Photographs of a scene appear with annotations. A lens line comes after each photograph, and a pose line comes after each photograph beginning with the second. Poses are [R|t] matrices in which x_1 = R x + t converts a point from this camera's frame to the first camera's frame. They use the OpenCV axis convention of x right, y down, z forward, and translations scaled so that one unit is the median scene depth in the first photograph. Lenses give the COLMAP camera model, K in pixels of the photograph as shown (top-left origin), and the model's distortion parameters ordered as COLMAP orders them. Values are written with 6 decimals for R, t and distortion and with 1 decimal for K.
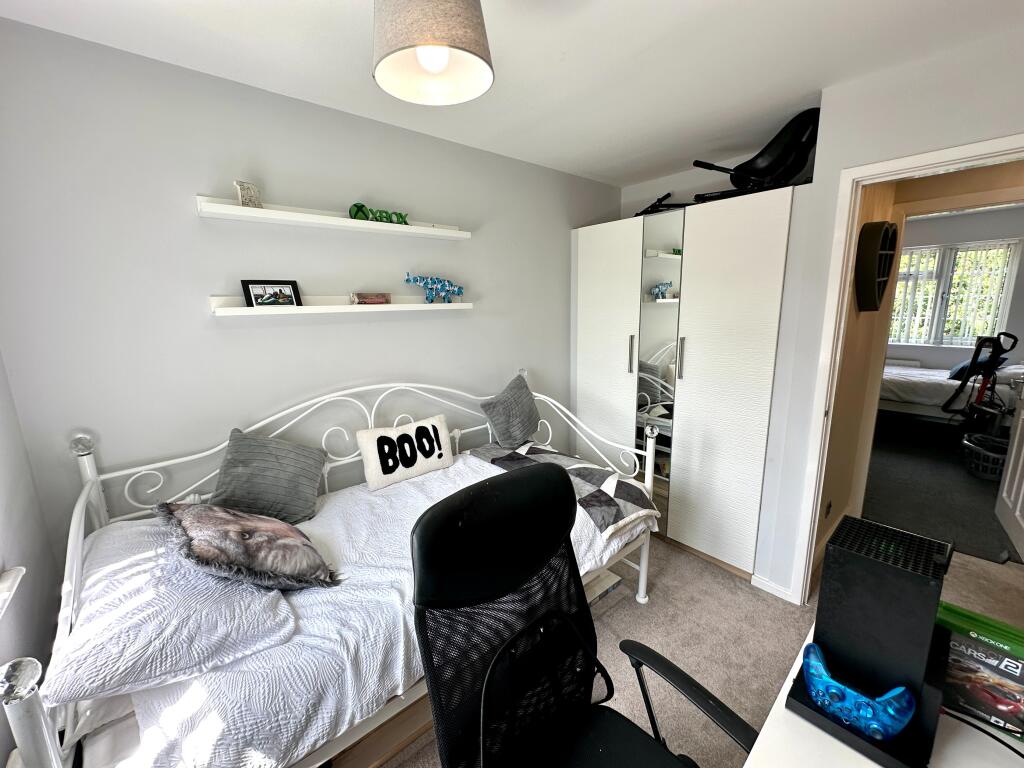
lens RADIAL K [[409.3, 0, 515.5], [0, 409.3, 380.2], [0, 0, 1]] dist [-0.002118, 0.000161]
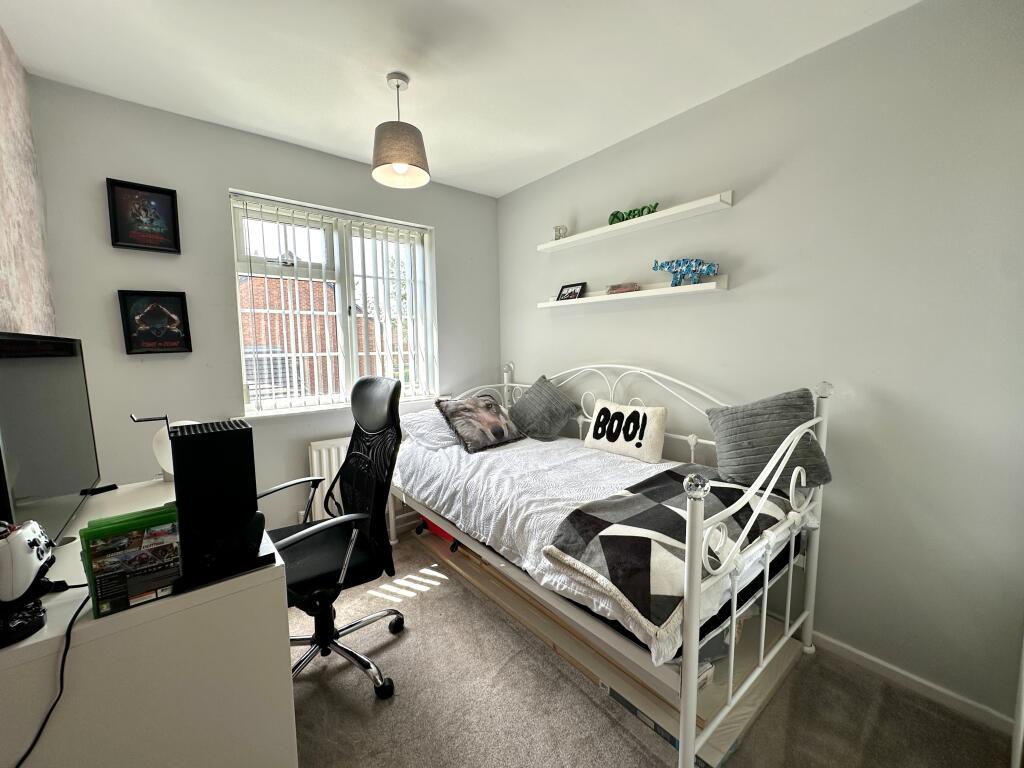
lens RADIAL K [[414.1, 0, 512.0], [0, 414.1, 384.0], [0, 0, 1]] dist [-0.002217, -0.000177]
pose [[-0.041780, 0.116016, -0.992368, 0.790660], [-0.177864, 0.976507, 0.121650, -0.022446], [0.983168, 0.181589, -0.020163, 0.708262]]
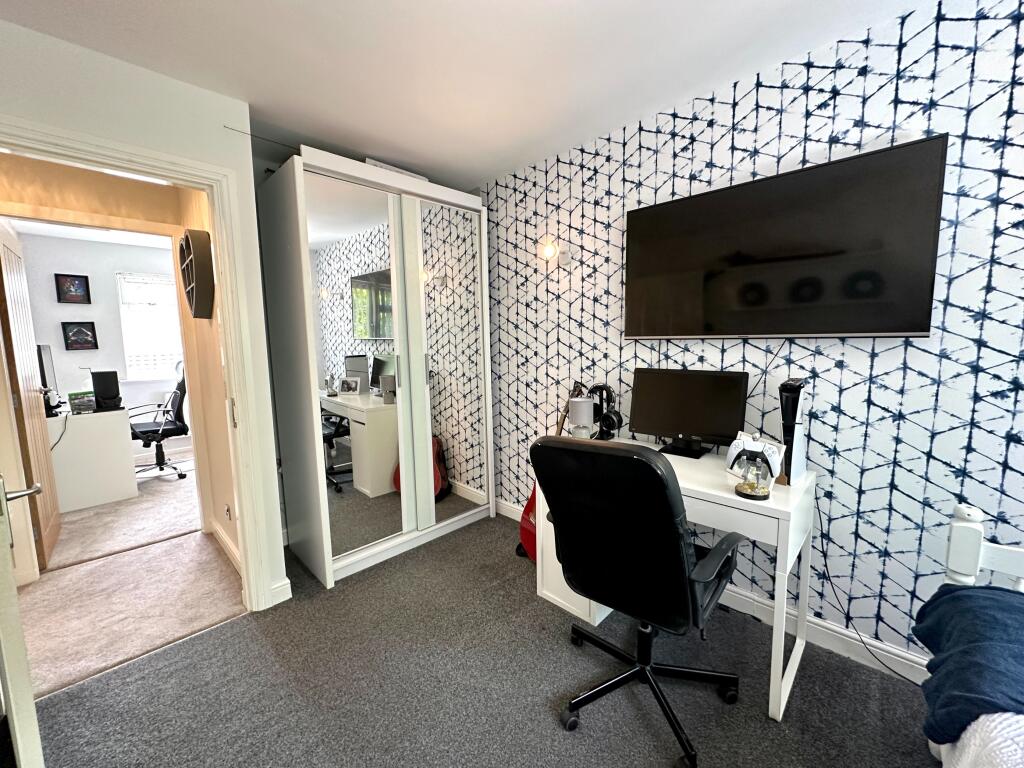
lens RADIAL K [[409.3, 0, 515.5], [0, 409.3, 380.2], [0, 0, 1]] dist [-0.002118, 0.000161]
pose [[0.090275, 0.122735, -0.988325, 2.420732], [-0.173806, 0.979090, 0.105713, -0.336898], [0.980633, 0.162233, 0.109720, 2.068589]]
